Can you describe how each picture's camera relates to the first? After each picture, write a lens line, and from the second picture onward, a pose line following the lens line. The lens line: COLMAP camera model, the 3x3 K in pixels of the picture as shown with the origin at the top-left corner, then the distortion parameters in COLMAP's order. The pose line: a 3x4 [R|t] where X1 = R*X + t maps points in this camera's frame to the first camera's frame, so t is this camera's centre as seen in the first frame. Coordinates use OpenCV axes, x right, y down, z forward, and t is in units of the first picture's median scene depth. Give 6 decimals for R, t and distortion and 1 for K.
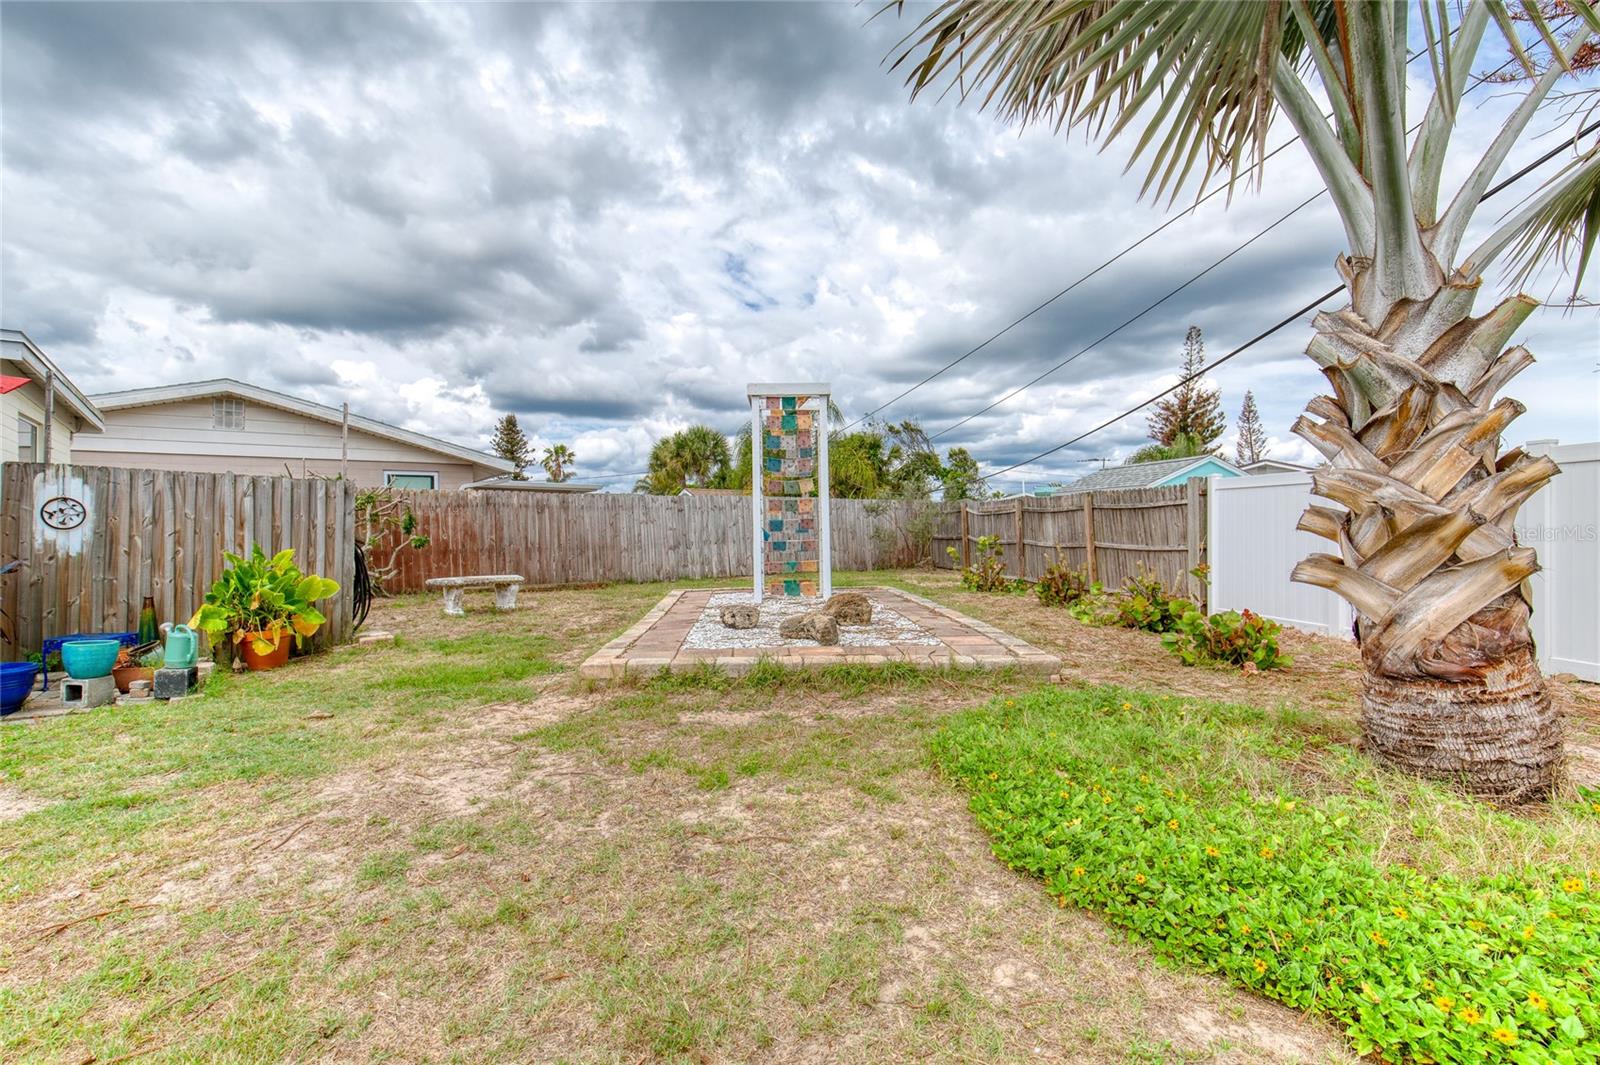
lens RADIAL K [[715.1, 0, 801.1], [0, 715.1, 534.1], [0, 0, 1]] dist [0.003704, 0.000591]
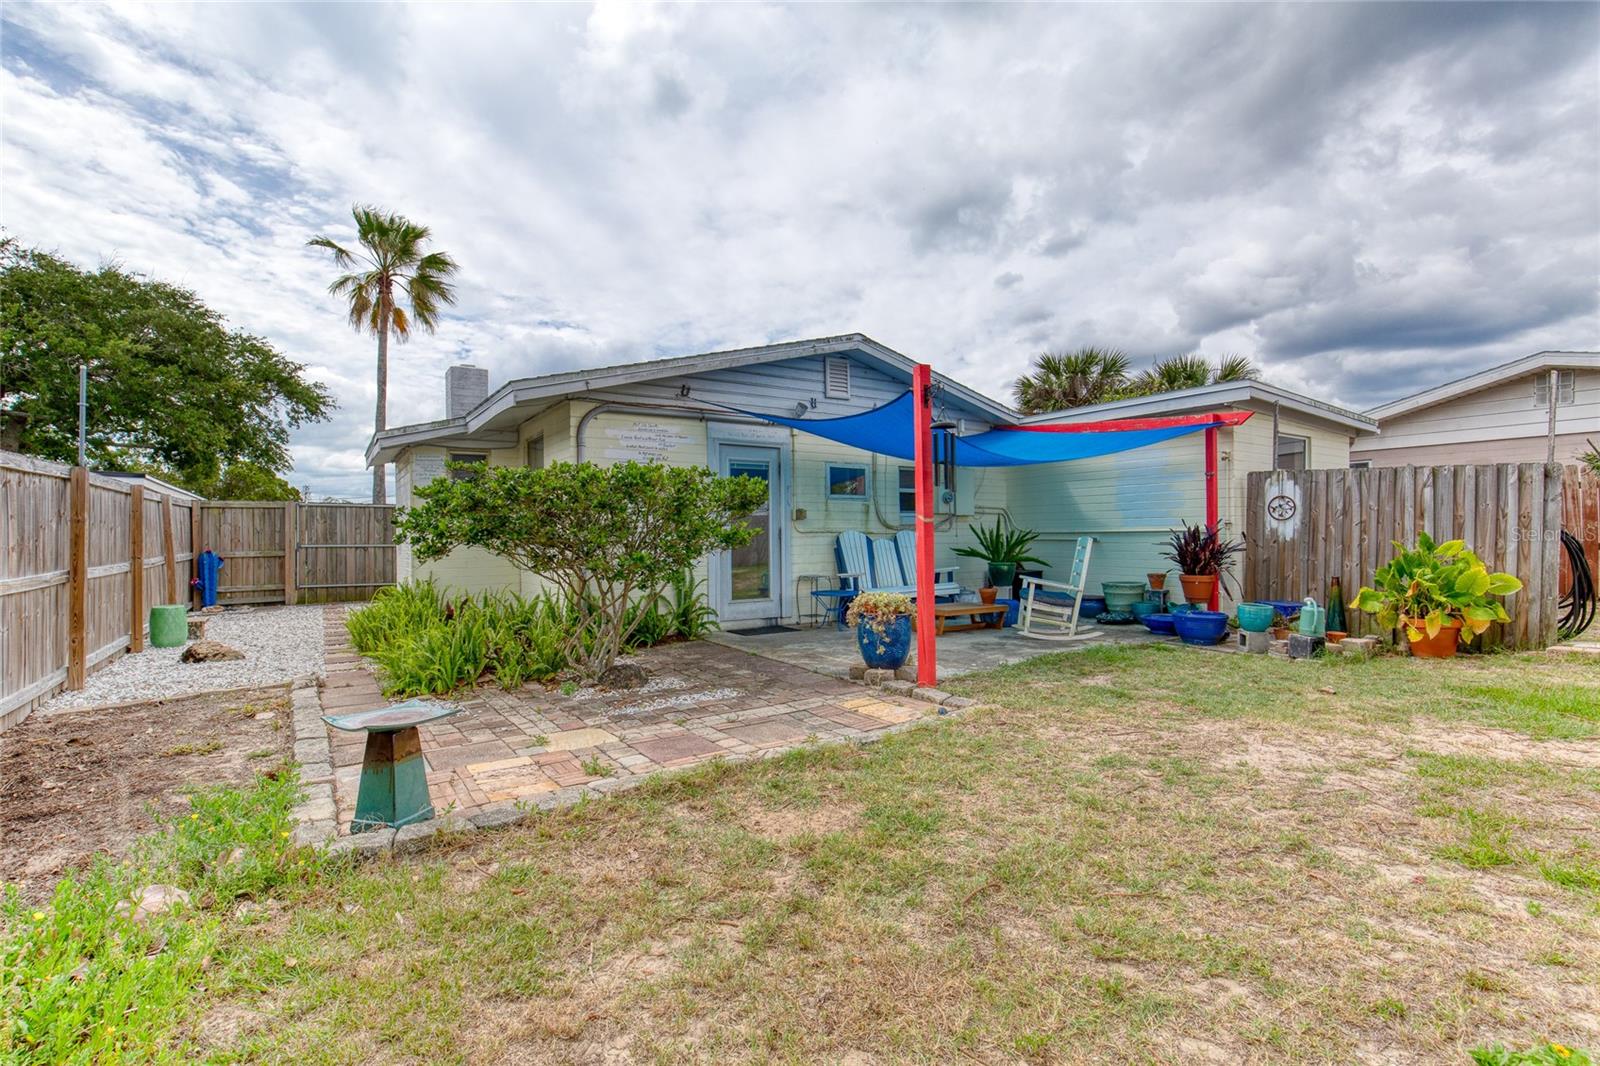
lens RADIAL K [[712.8, 0, 799.2], [0, 712.8, 529.3], [0, 0, 1]] dist [0.000643, 0.000015]
pose [[-0.010276, 0.010179, -0.999895, 0.268818], [0.001573, 0.999947, 0.010163, -0.004358], [0.999946, -0.001468, -0.010291, 0.123942]]
